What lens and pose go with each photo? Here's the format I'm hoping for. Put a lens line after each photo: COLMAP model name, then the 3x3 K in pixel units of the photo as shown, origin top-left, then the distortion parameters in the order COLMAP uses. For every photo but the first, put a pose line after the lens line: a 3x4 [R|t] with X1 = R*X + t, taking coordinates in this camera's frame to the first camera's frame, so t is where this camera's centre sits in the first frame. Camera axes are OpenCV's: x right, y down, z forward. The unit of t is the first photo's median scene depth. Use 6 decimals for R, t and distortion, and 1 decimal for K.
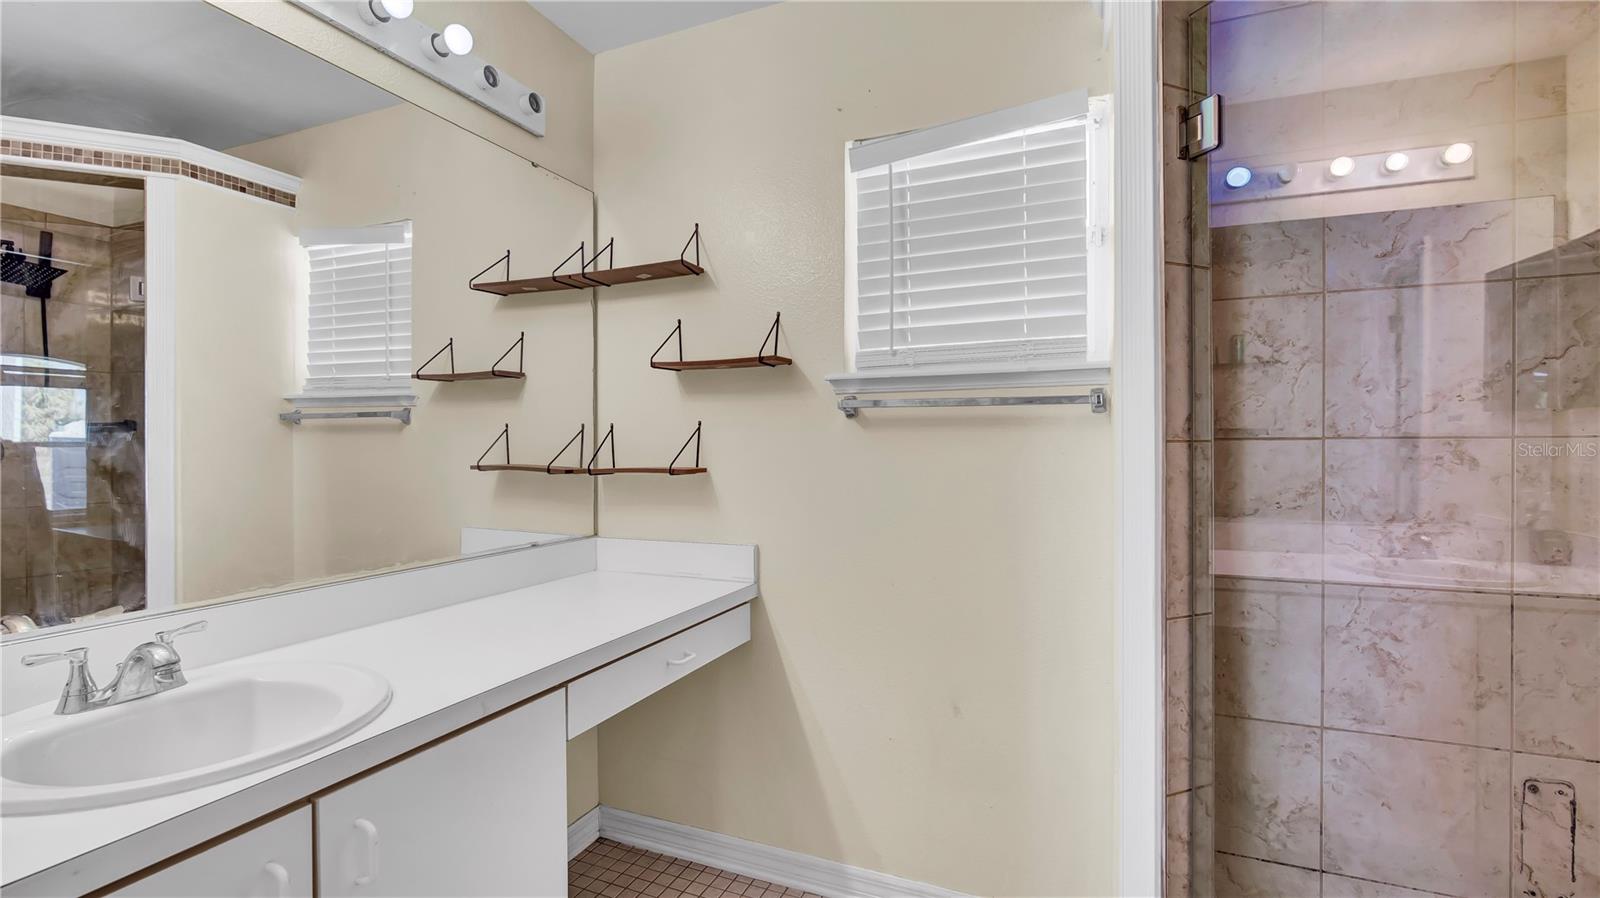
lens RADIAL K [[714.0, 0, 806.5], [0, 714.0, 442.3], [0, 0, 1]] dist [-0.014191, 0.004815]
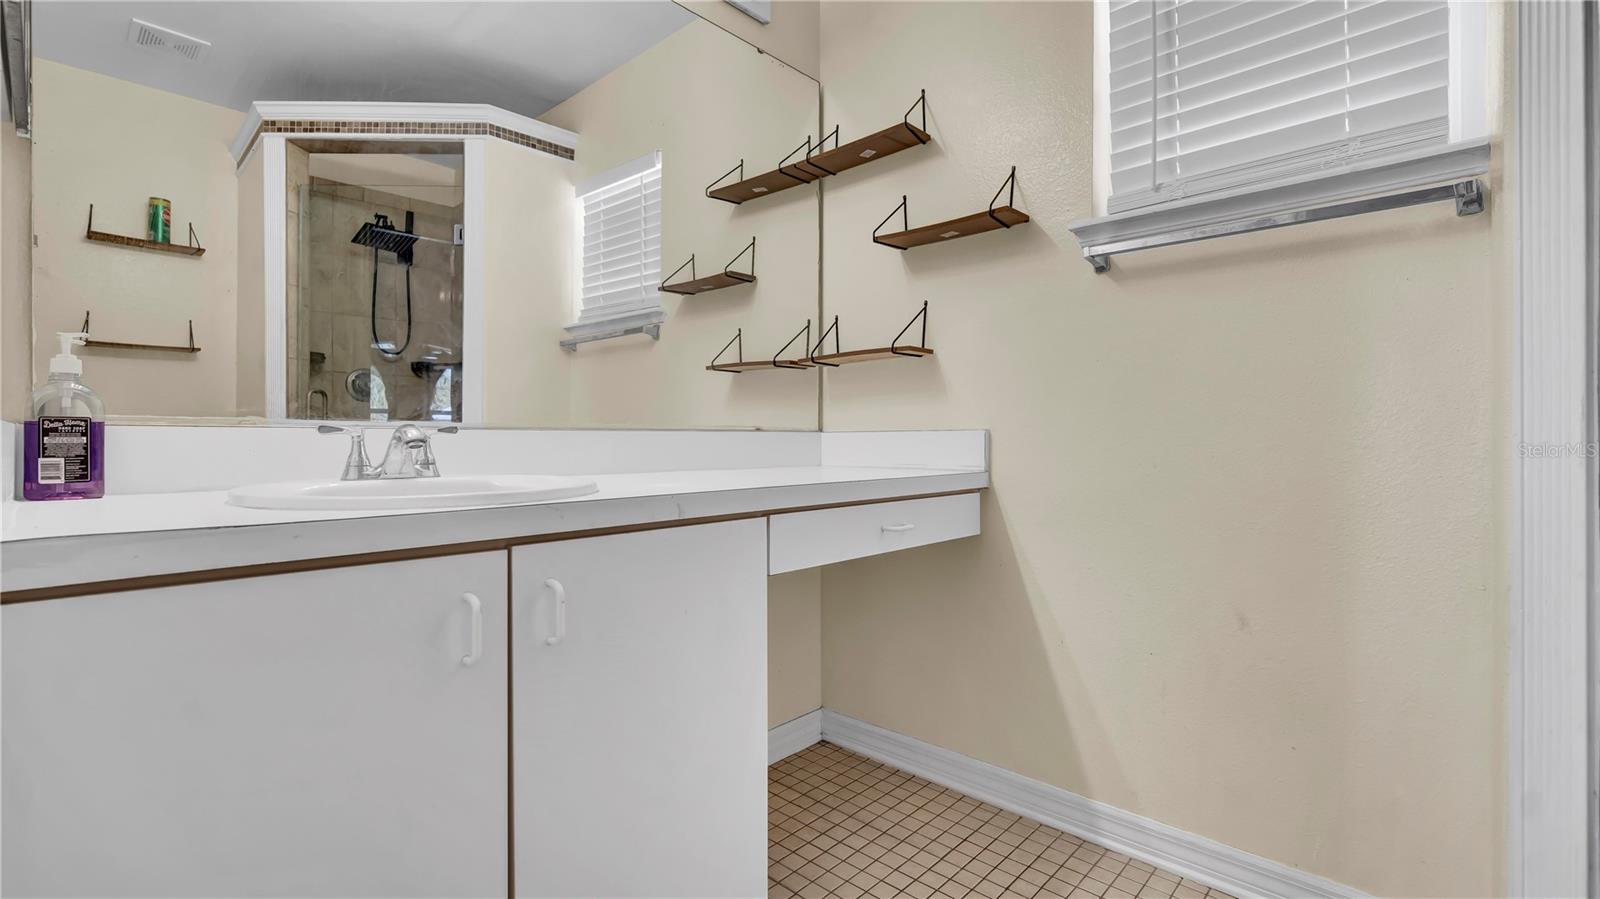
lens RADIAL K [[714.0, 0, 808.9], [0, 714.0, 440.5], [0, 0, 1]] dist [-0.014191, 0.004815]
pose [[0.941274, 0.002857, -0.337632, 0.019869], [-0.002771, 0.999996, 0.000738, 0.152594], [0.337632, 0.000240, 0.941278, 0.082906]]
